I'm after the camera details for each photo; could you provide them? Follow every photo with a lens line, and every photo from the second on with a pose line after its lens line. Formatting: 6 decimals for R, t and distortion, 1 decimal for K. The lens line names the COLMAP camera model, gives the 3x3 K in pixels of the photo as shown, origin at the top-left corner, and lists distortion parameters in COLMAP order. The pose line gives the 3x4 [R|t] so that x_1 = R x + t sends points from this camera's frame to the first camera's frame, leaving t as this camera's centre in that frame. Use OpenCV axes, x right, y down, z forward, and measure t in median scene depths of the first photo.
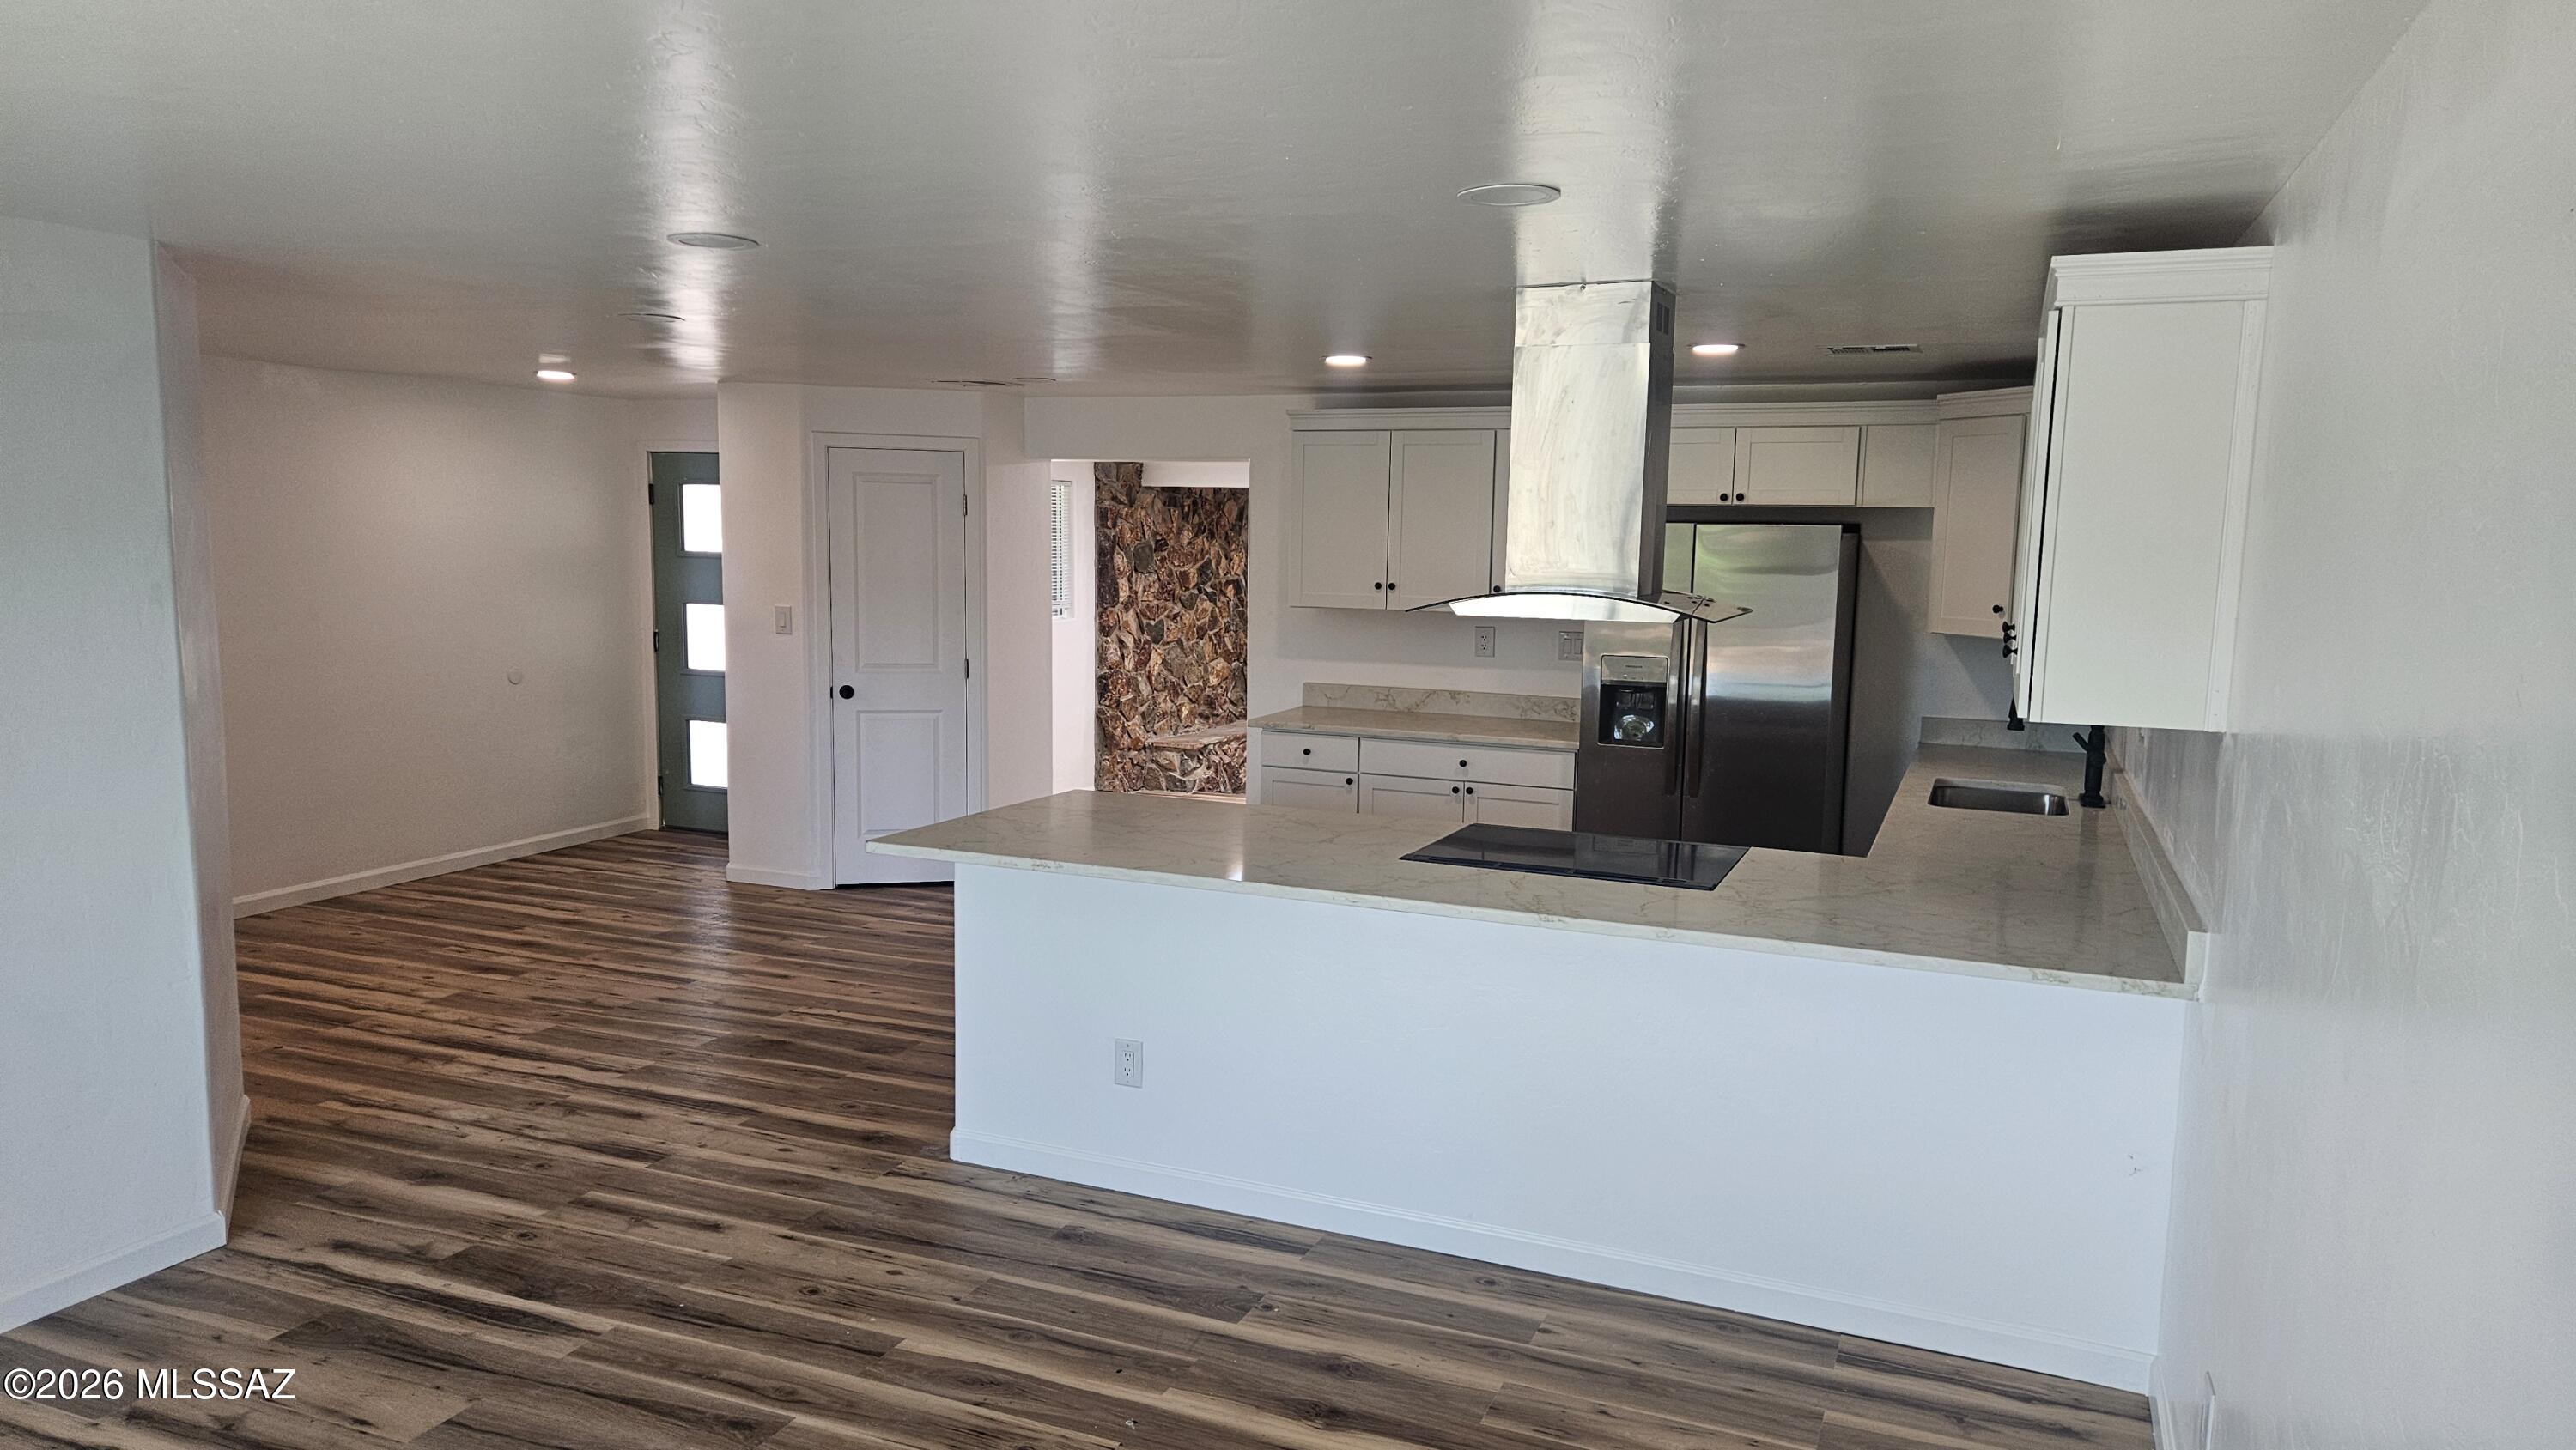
lens RADIAL K [[1720.4, 0, 1281.5], [0, 1720.4, 742.4], [0, 0, 1]] dist [0.078645, -0.061765]
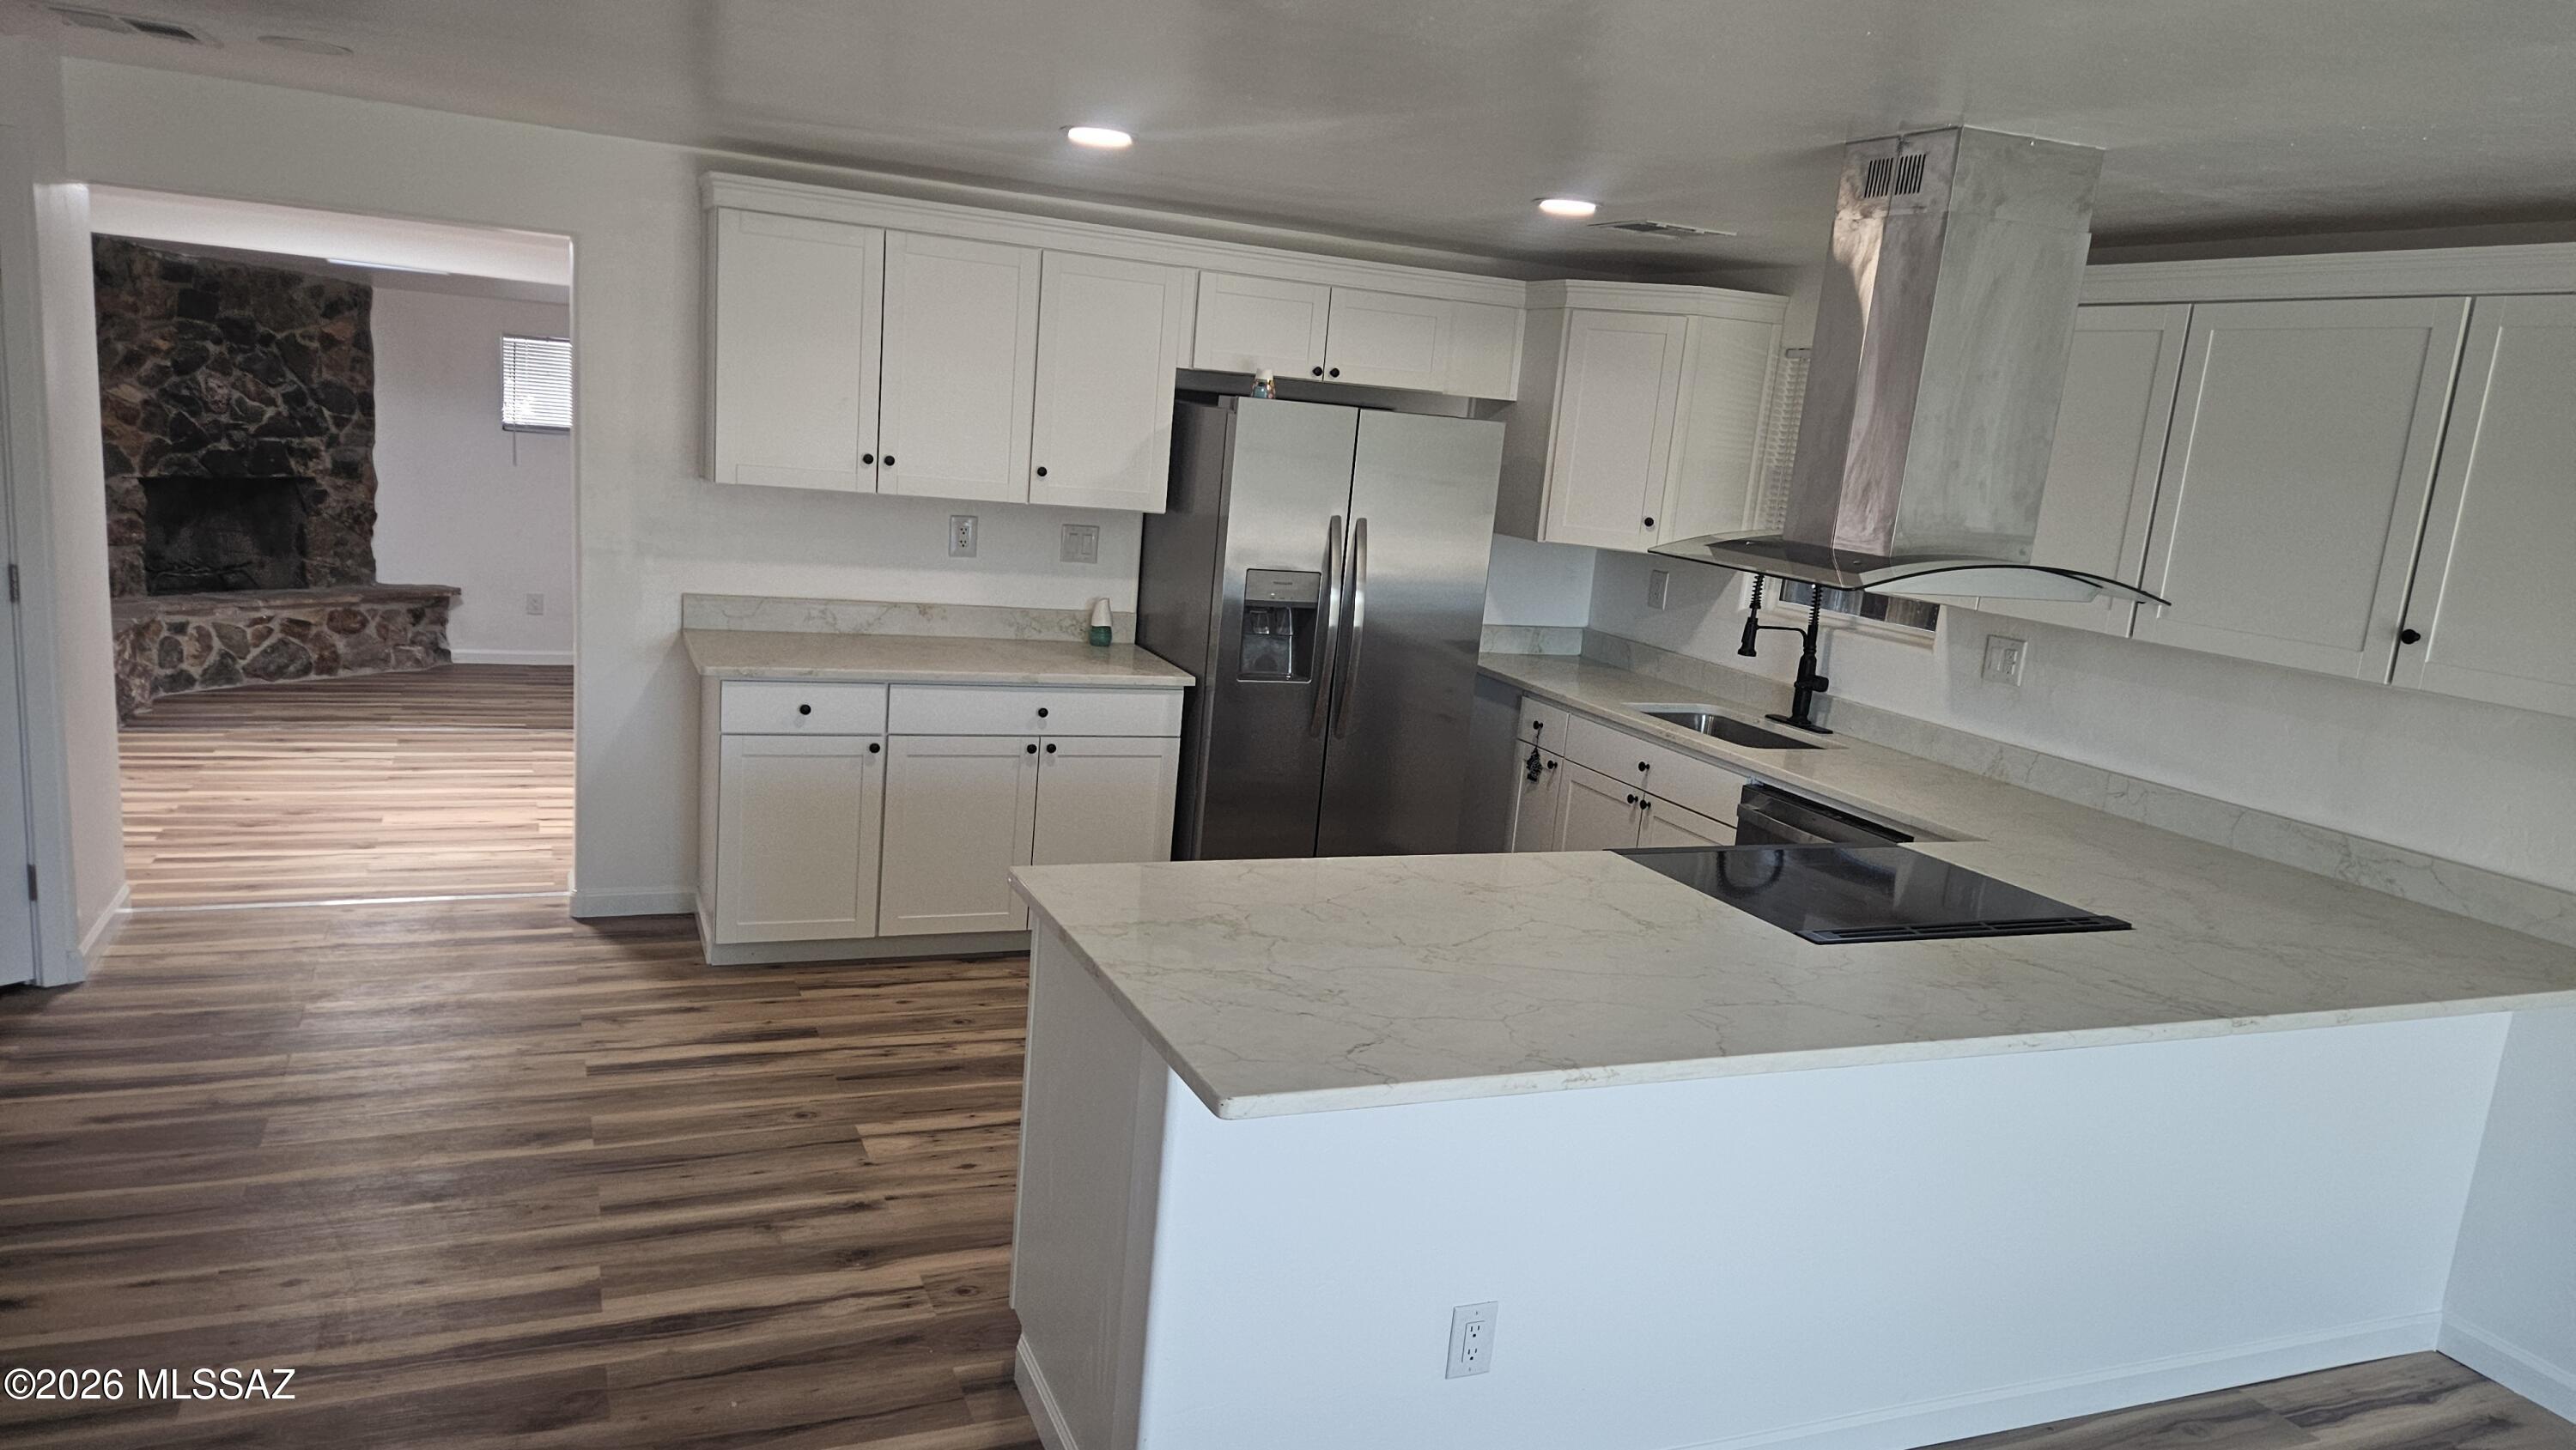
lens RADIAL K [[1708.9, 0, 1296.8], [0, 1708.9, 758.6], [0, 0, 1]] dist [0.080681, -0.058513]
pose [[0.684901, -0.103317, 0.721274, -0.368410], [0.013976, 0.991577, 0.128765, -0.064213], [-0.728502, -0.078111, 0.680576, 0.438304]]
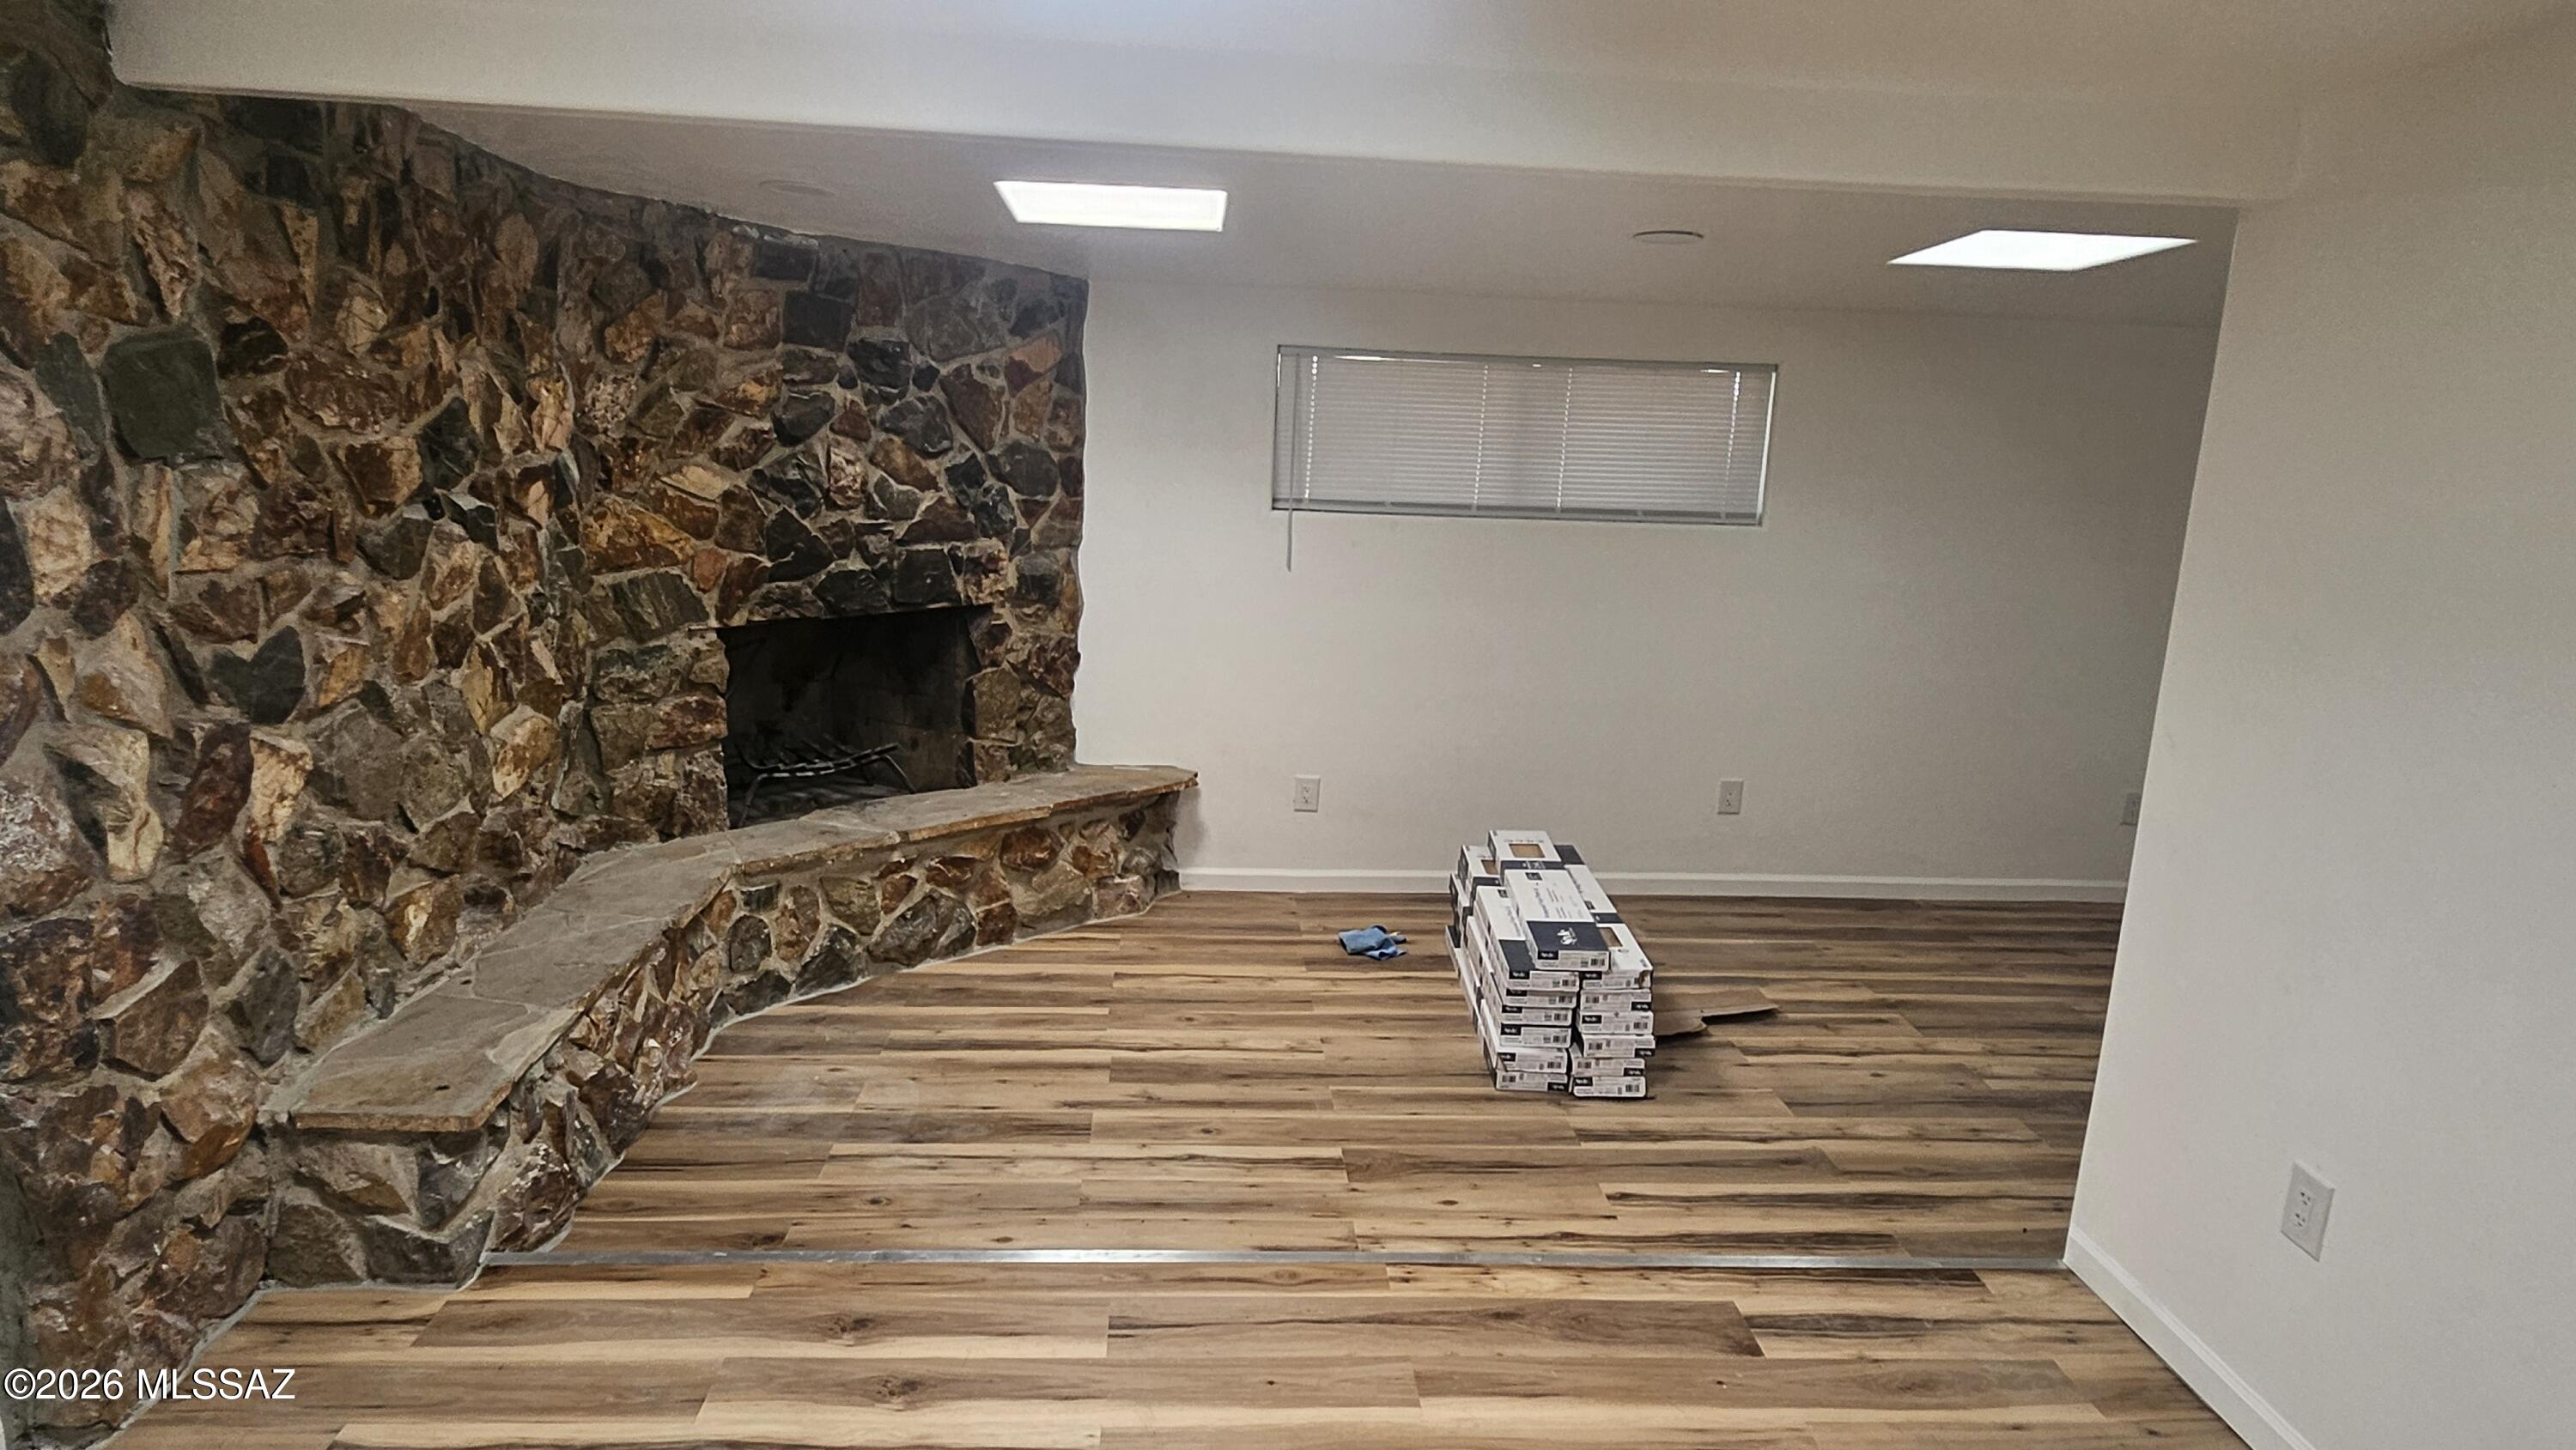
lens RADIAL K [[1533.7, 0, 1299.5], [0, 1533.7, 734.3], [0, 0, 1]] dist [0.003994, 0.000393]
pose [[0.888648, -0.077930, 0.451921, -0.070042], [0.025059, 0.992235, 0.121826, -0.145691], [-0.457905, -0.096935, 0.883700, 1.290971]]
